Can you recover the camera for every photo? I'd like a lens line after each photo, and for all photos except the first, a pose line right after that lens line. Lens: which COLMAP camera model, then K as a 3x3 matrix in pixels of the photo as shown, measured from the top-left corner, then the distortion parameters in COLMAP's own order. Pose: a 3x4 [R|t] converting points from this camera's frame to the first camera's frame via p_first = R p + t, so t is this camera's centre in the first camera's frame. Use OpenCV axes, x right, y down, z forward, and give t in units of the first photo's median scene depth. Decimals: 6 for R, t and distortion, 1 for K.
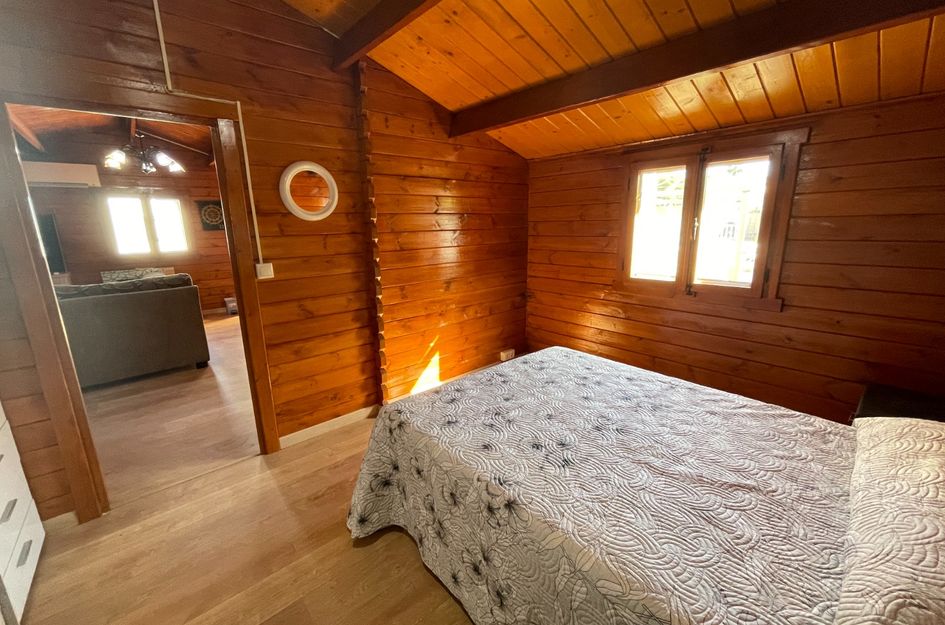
lens RADIAL K [[380.9, 0, 469.1], [0, 380.9, 310.4], [0, 0, 1]] dist [-0.002573, -0.000484]
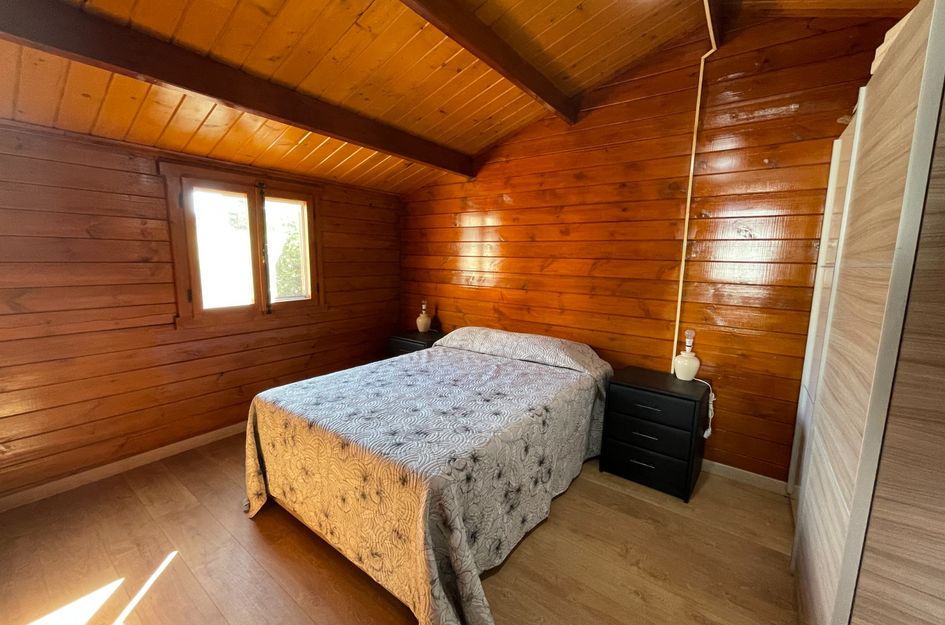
lens RADIAL K [[380.9, 0, 469.1], [0, 380.9, 310.4], [0, 0, 1]] dist [-0.002573, -0.000484]
pose [[-0.202421, -0.122522, 0.971604, -0.758735], [0.207601, 0.964225, 0.164842, -0.142231], [-0.957041, 0.235073, -0.169743, 0.810879]]
